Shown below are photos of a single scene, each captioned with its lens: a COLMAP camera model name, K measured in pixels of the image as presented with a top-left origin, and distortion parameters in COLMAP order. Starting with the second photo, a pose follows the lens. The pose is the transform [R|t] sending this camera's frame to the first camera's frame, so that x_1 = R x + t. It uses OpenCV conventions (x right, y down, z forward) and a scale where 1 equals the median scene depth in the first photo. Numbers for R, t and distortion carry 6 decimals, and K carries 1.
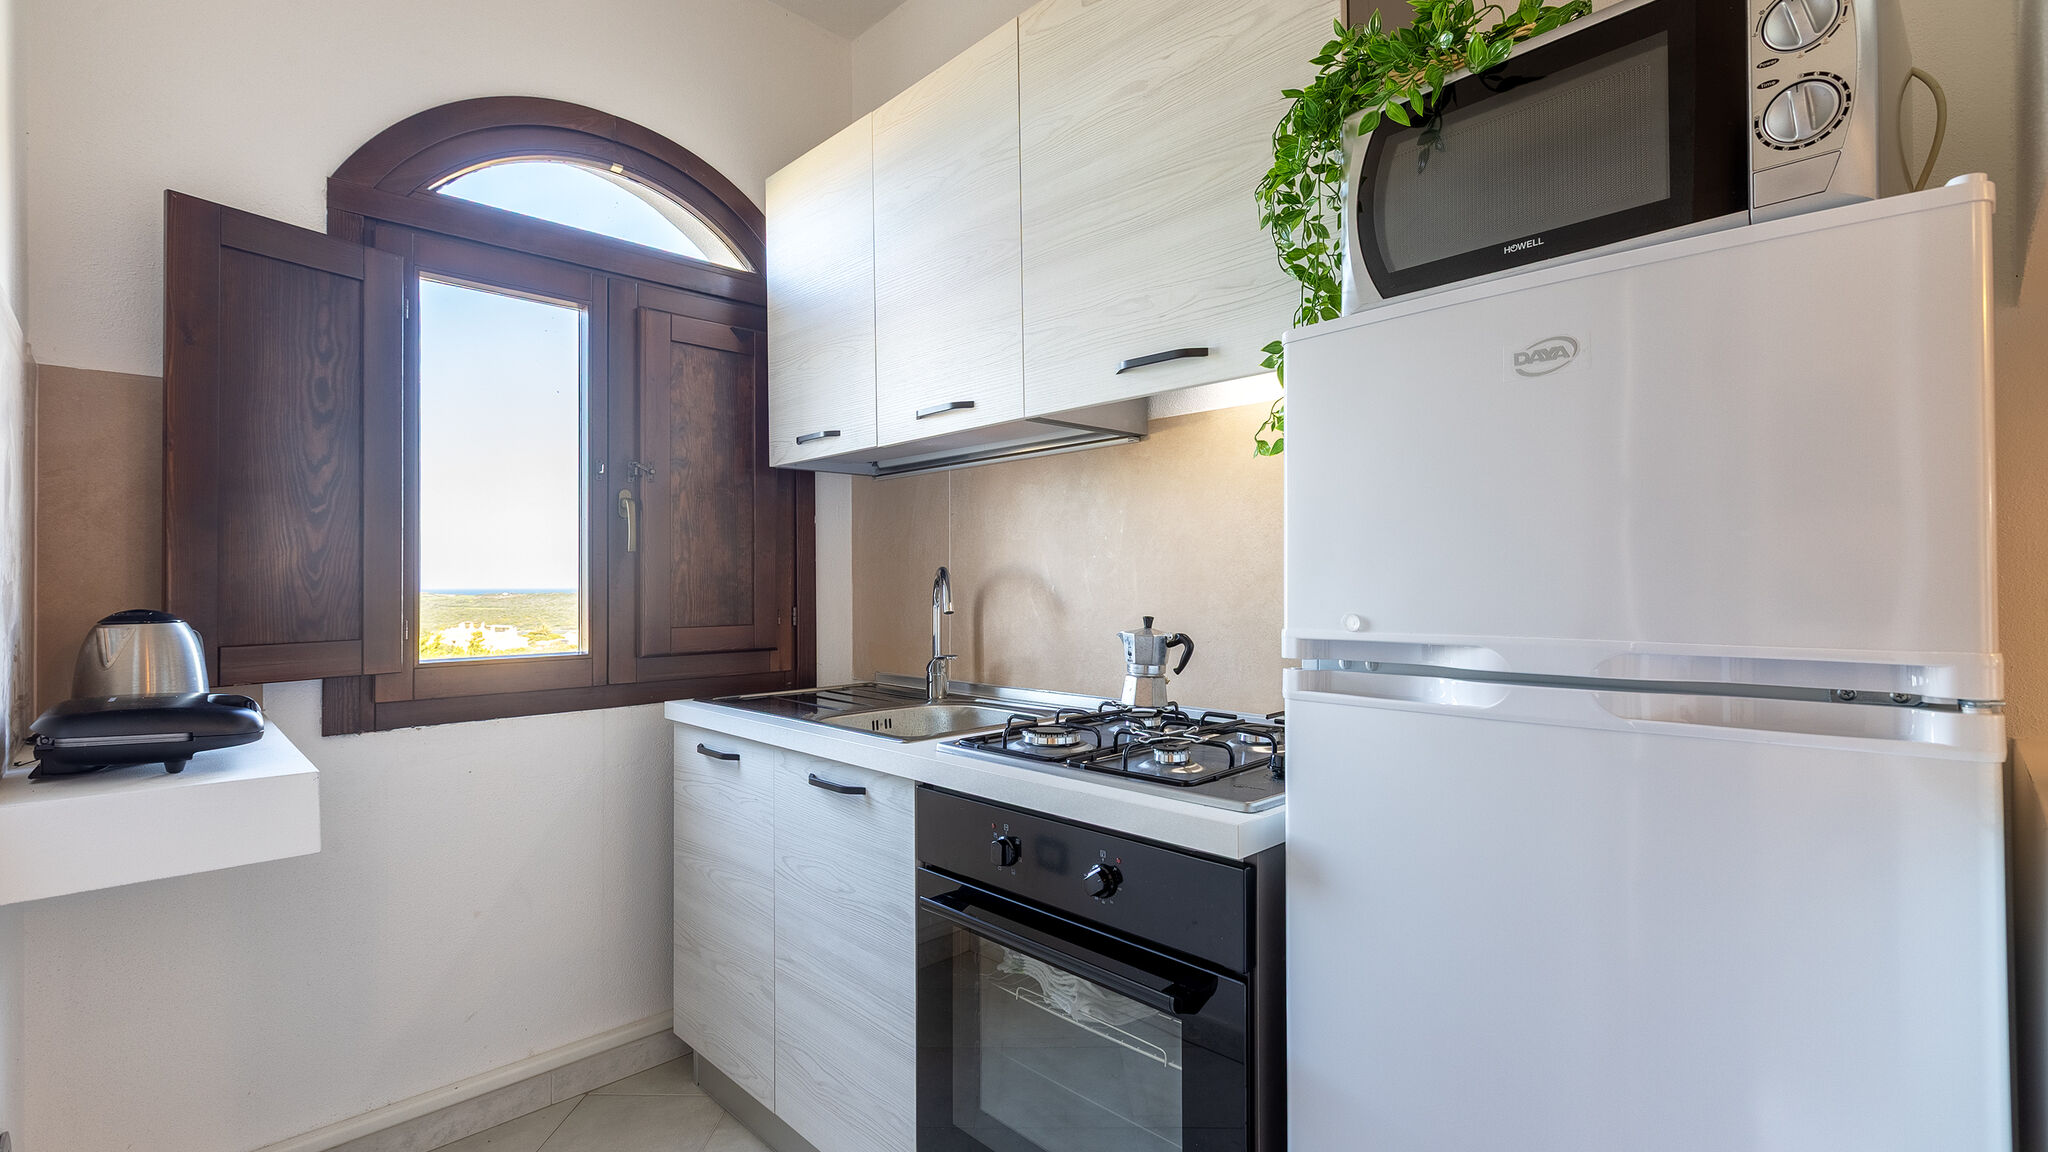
lens RADIAL K [[915.1, 0, 1020.5], [0, 915.1, 574.2], [0, 0, 1]] dist [0.000855, 0.000572]
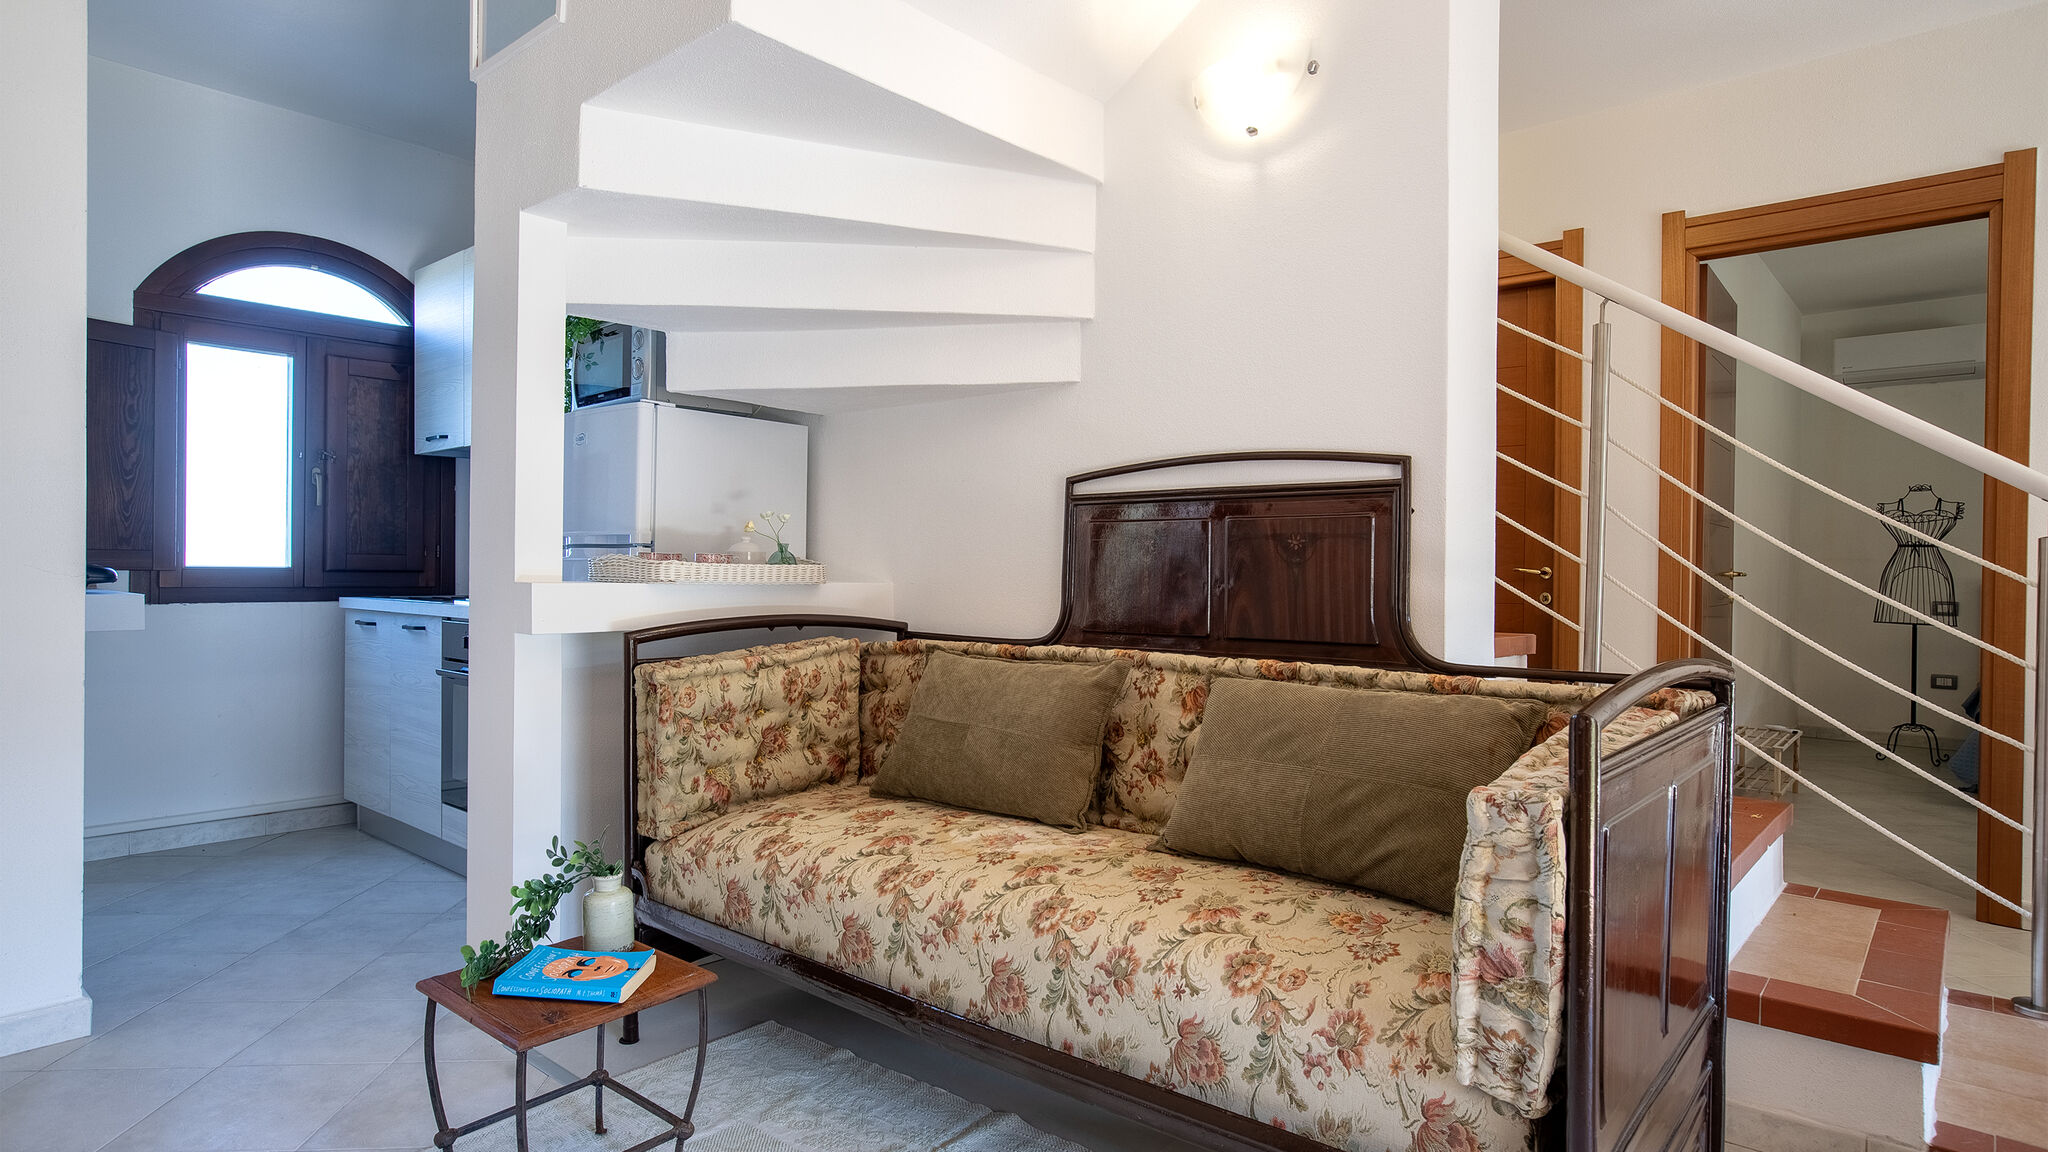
lens RADIAL K [[1127.3, 0, 1024.0], [0, 1127.3, 576.0], [0, 0, 1]] dist [-0.057644, 0.041160]
pose [[0.996281, 0.015421, 0.084773, 0.660368], [-0.016740, 0.999749, 0.014873, 0.050091], [-0.084522, -0.016237, 0.996289, -1.077049]]
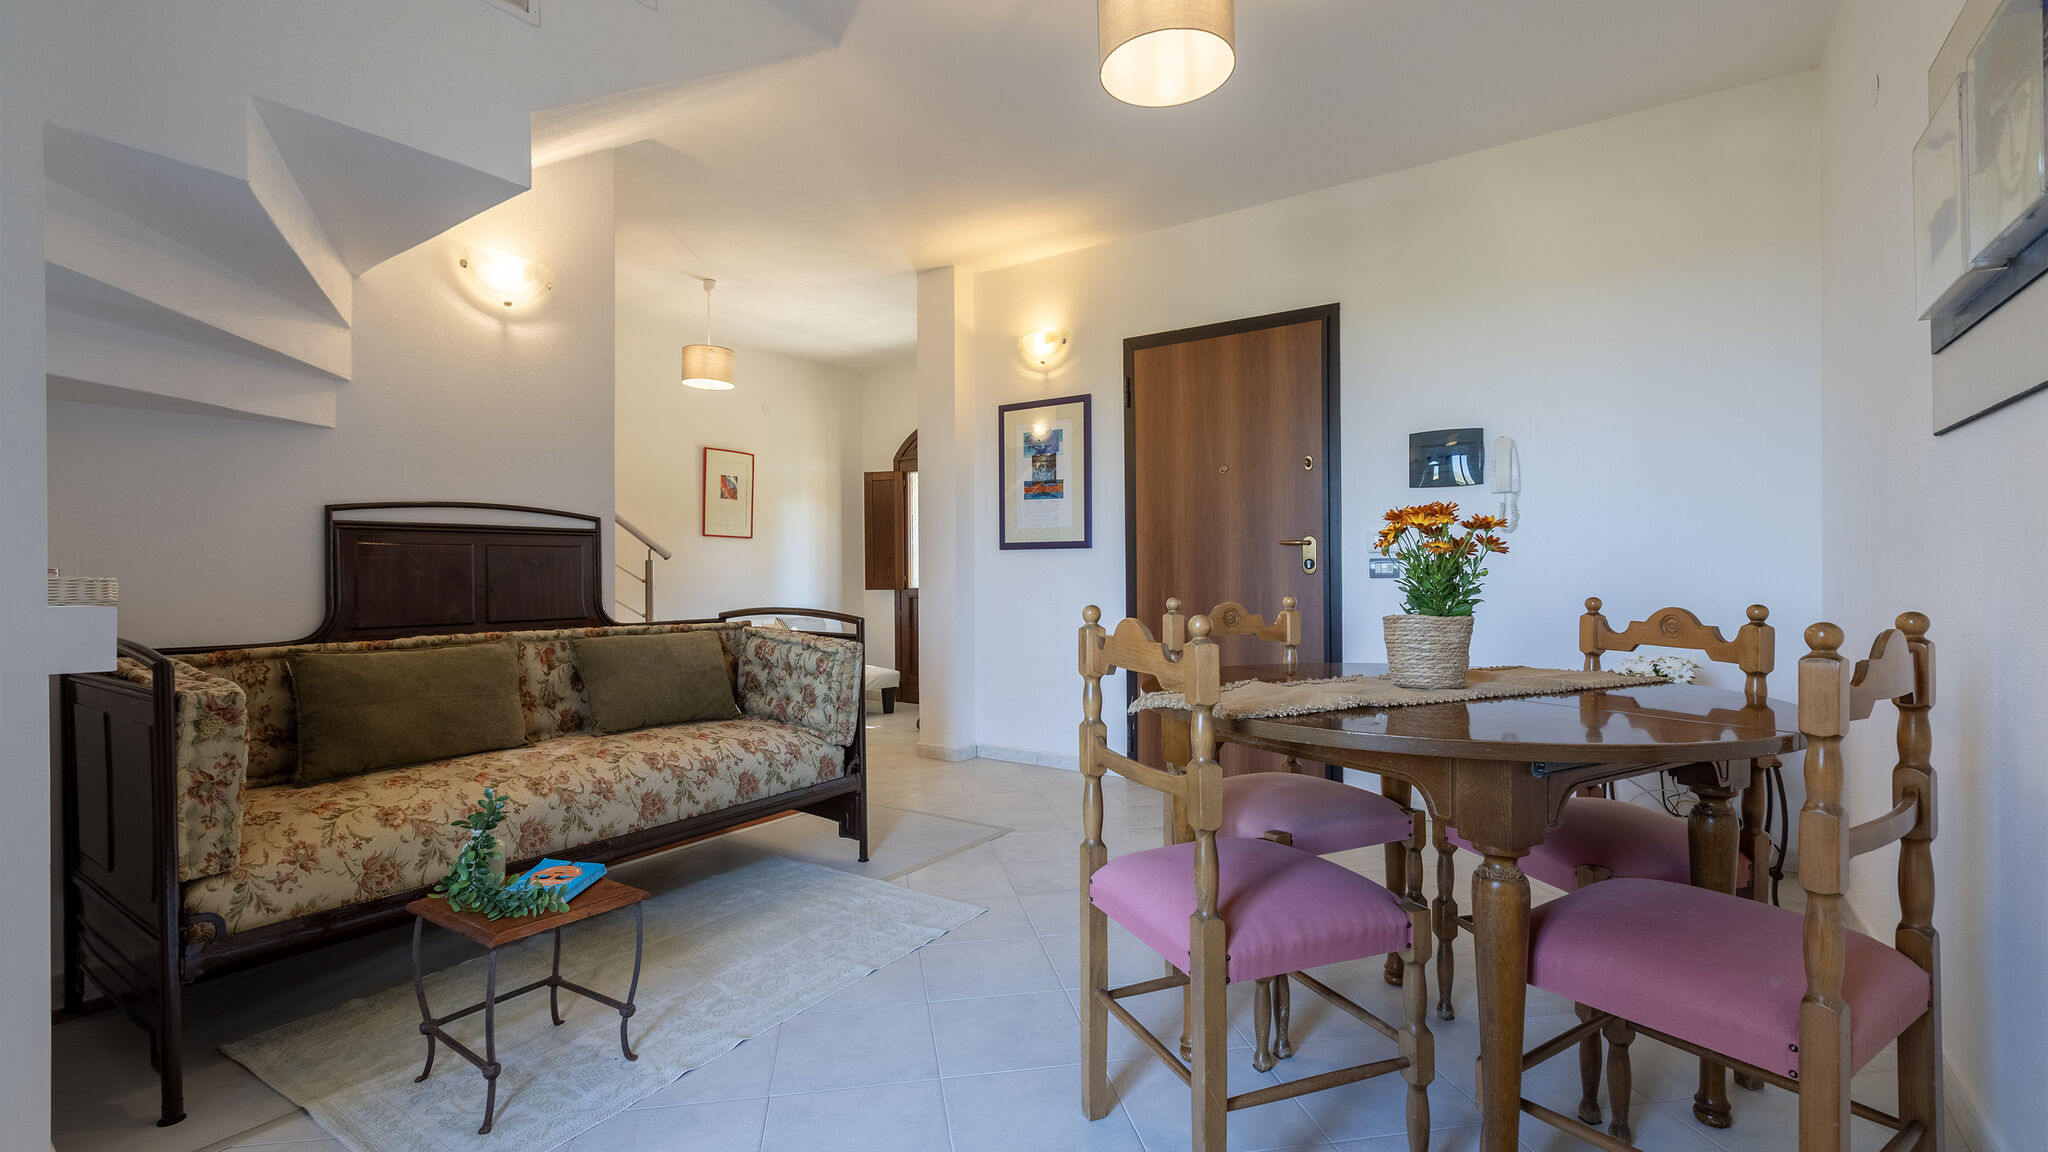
lens RADIAL K [[915.1, 0, 1020.5], [0, 915.1, 574.2], [0, 0, 1]] dist [0.000855, 0.000572]
pose [[-0.188900, 0.008134, 0.981963, -0.588676], [-0.001101, 0.999963, -0.008495, 0.061630], [-0.981996, -0.002686, -0.188884, -0.518078]]
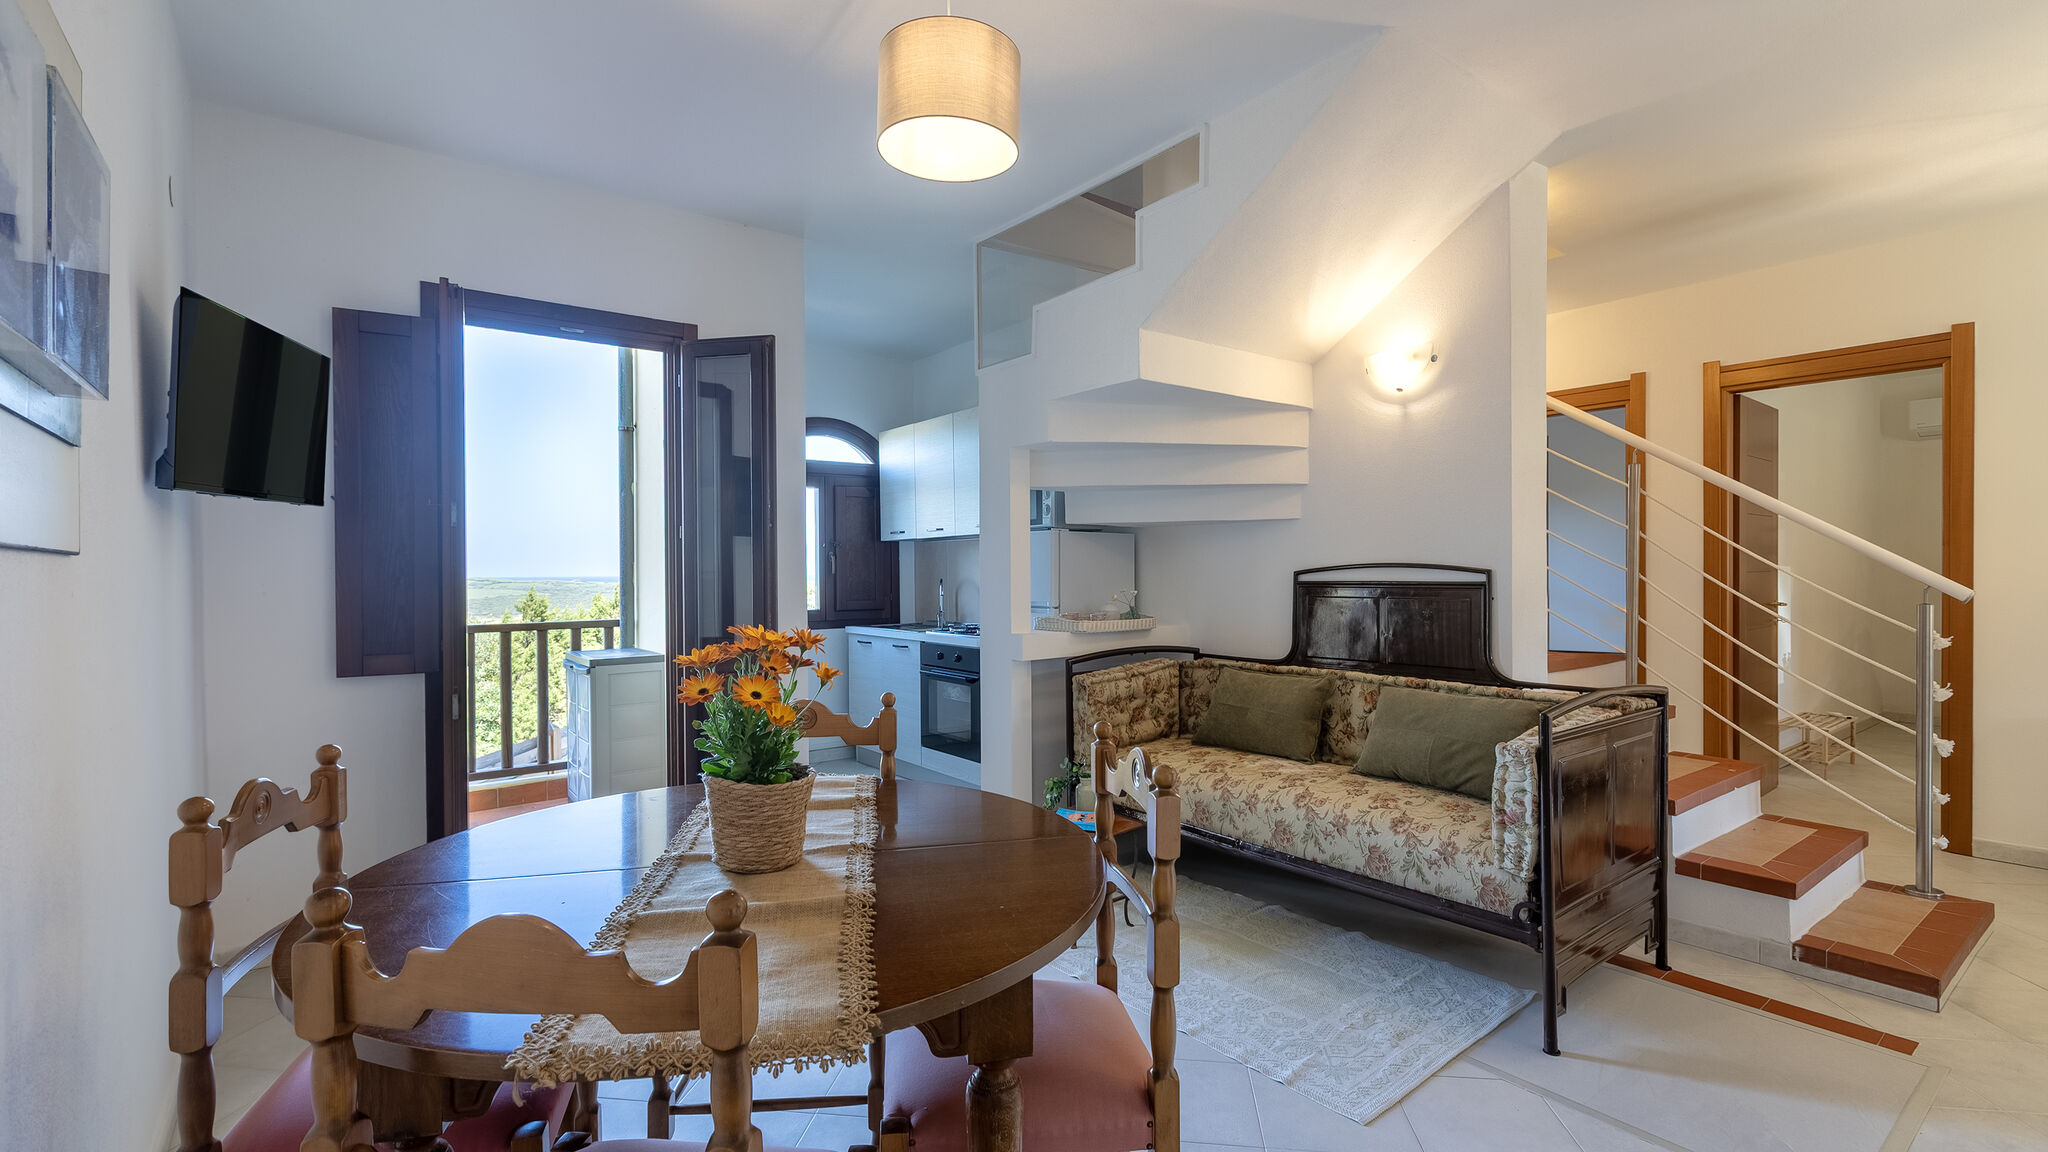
lens RADIAL K [[915.1, 0, 1020.5], [0, 915.1, 574.2], [0, 0, 1]] dist [0.000855, 0.000572]
pose [[0.992748, -0.001020, -0.120207, 0.485561], [0.003120, 0.999846, 0.017284, -0.069781], [0.120171, -0.017534, 0.992598, -1.735575]]
